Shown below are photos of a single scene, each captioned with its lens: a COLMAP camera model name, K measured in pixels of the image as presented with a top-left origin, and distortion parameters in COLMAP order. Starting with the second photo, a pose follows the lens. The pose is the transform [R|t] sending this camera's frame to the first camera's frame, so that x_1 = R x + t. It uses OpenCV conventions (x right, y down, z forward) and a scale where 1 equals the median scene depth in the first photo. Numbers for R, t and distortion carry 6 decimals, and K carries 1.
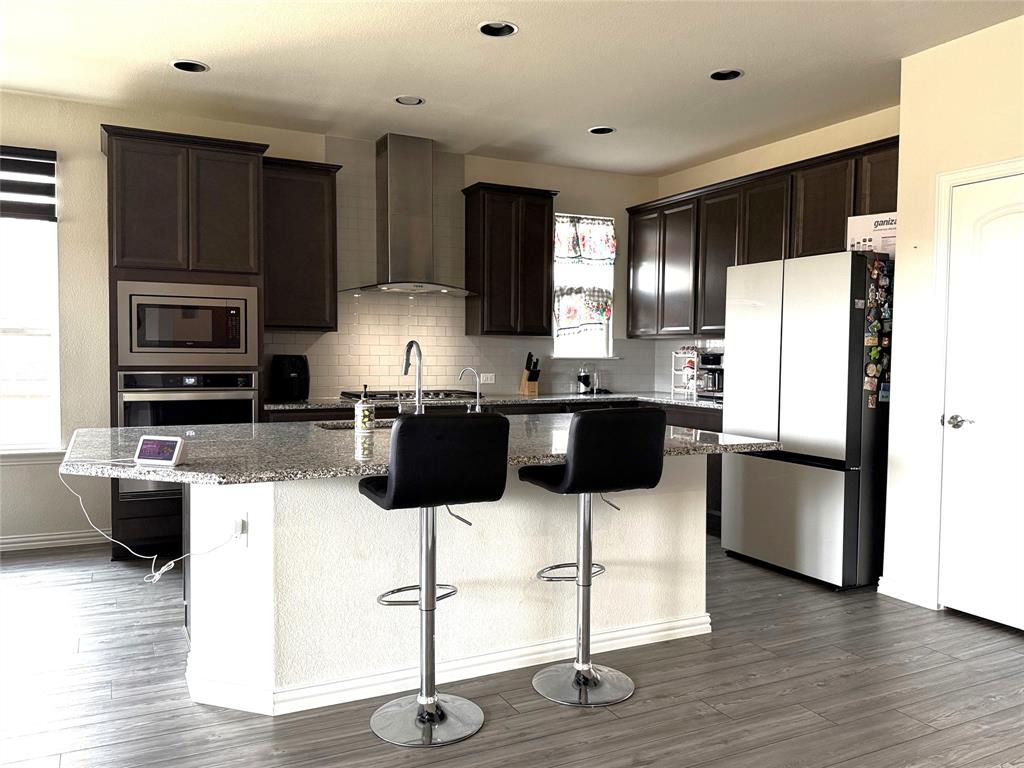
lens RADIAL K [[794.0, 0, 512.6], [0, 794.0, 386.2], [0, 0, 1]] dist [0.053859, -0.079031]
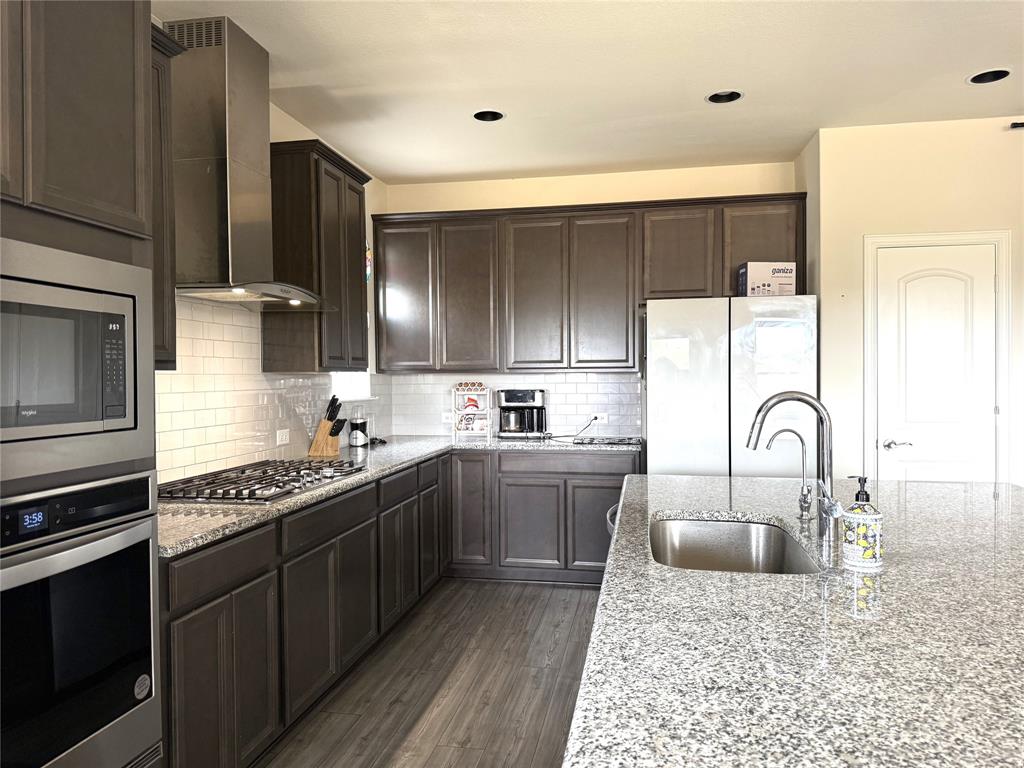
lens RADIAL K [[724.3, 0, 514.2], [0, 724.3, 378.7], [0, 0, 1]] dist [0.073894, -0.078087]
pose [[0.606628, -0.016985, 0.794804, -0.561371], [0.048063, 0.998726, -0.015340, -0.056337], [-0.793531, 0.047507, 0.606672, 0.675222]]
